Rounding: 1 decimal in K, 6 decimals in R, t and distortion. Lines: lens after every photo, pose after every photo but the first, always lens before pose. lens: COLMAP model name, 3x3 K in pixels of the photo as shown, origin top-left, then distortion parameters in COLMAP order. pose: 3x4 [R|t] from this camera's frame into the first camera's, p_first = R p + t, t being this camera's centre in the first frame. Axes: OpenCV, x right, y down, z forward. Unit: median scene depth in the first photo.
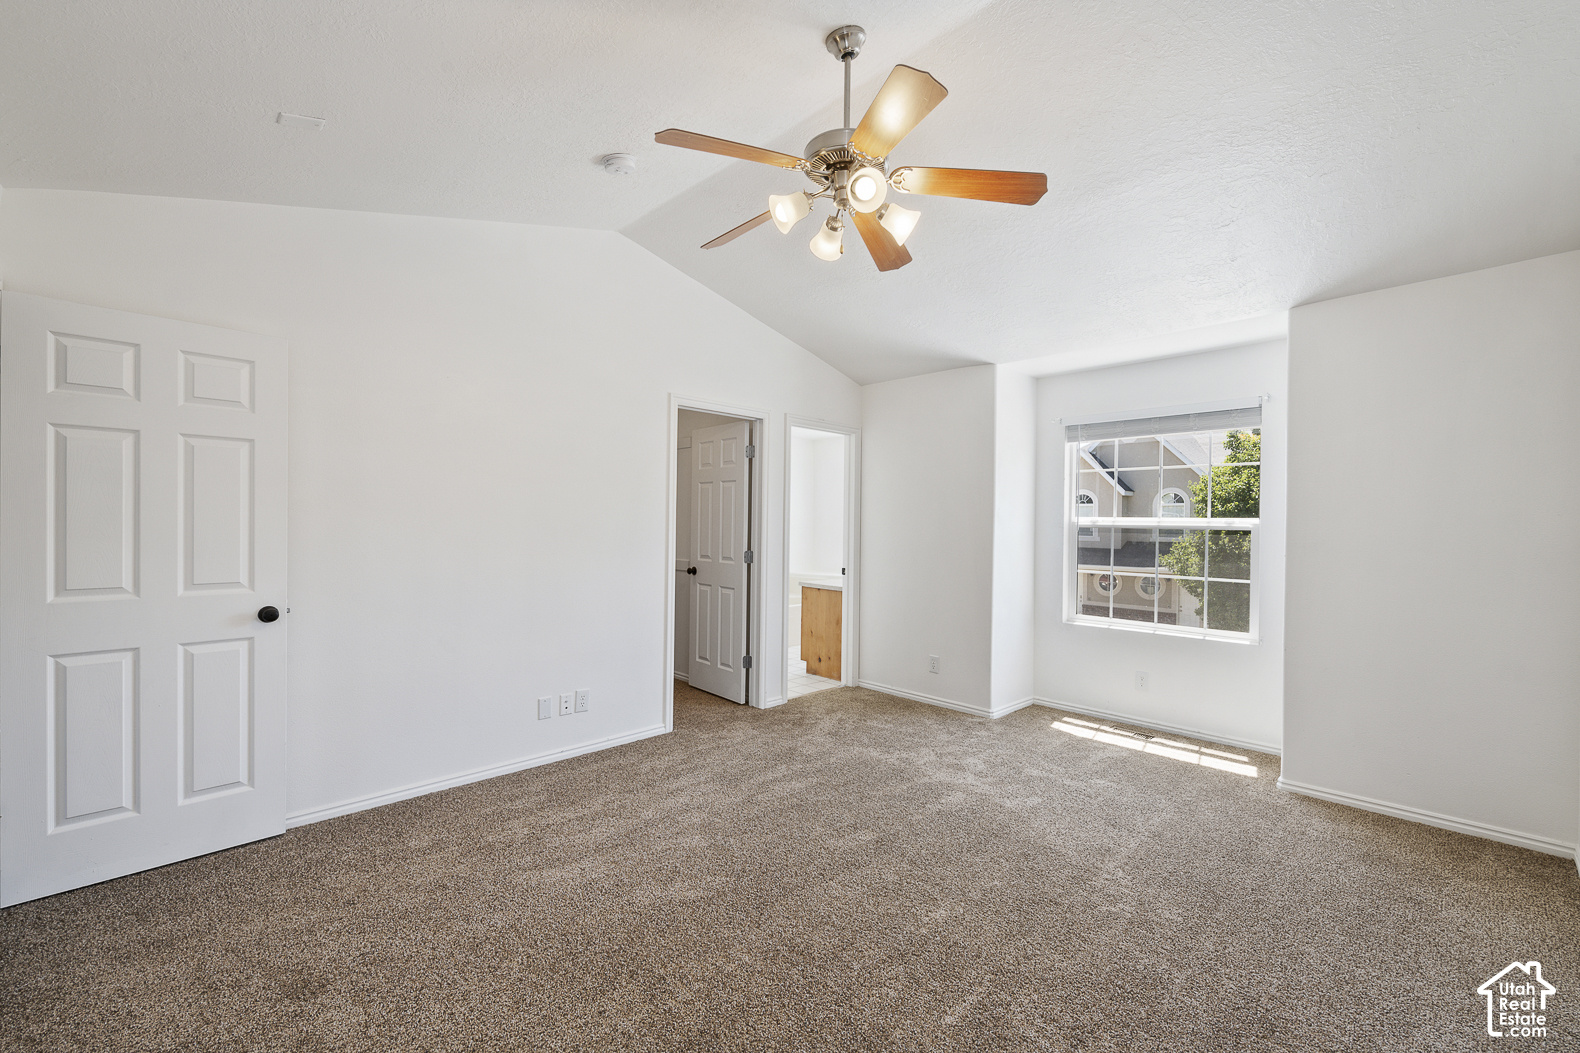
lens RADIAL K [[641.3, 0, 790.0], [0, 641.3, 526.5], [0, 0, 1]] dist [0.000586, -0.000025]
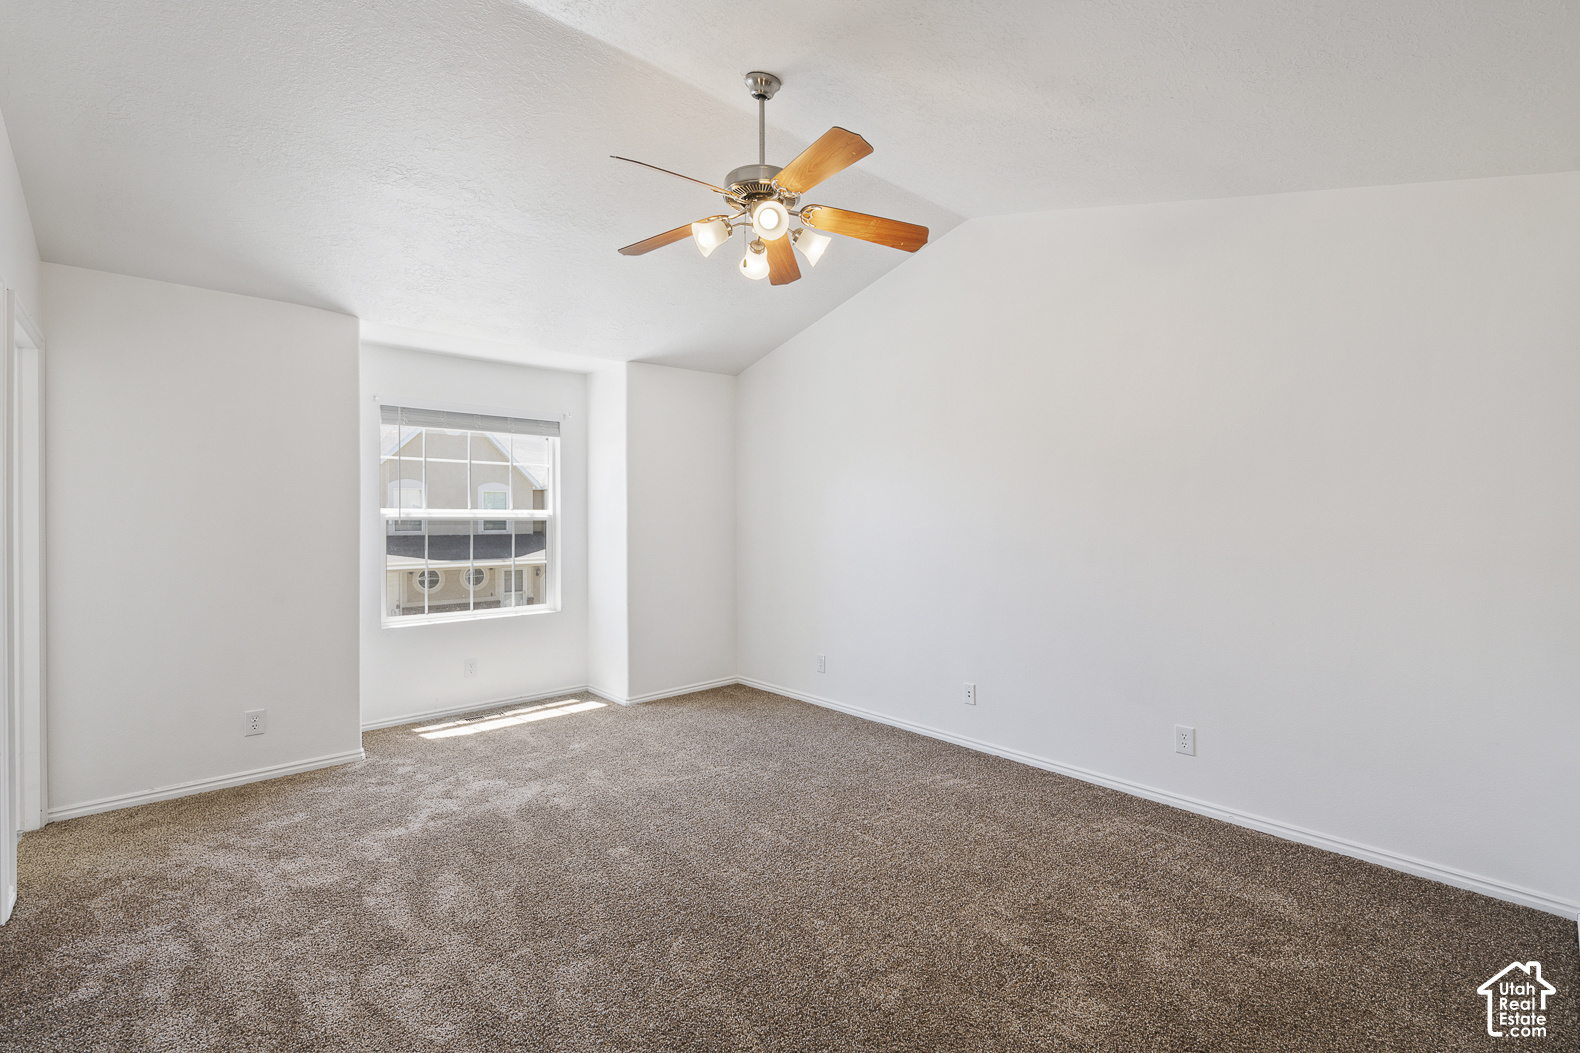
lens RADIAL K [[677.6, 0, 792.5], [0, 677.6, 514.6], [0, 0, 1]] dist [0.020305, -0.010560]
pose [[0.055918, -0.004927, 0.998423, -0.542388], [0.008325, 0.999955, 0.004468, -0.006750], [-0.998401, 0.008062, 0.055957, 0.440932]]
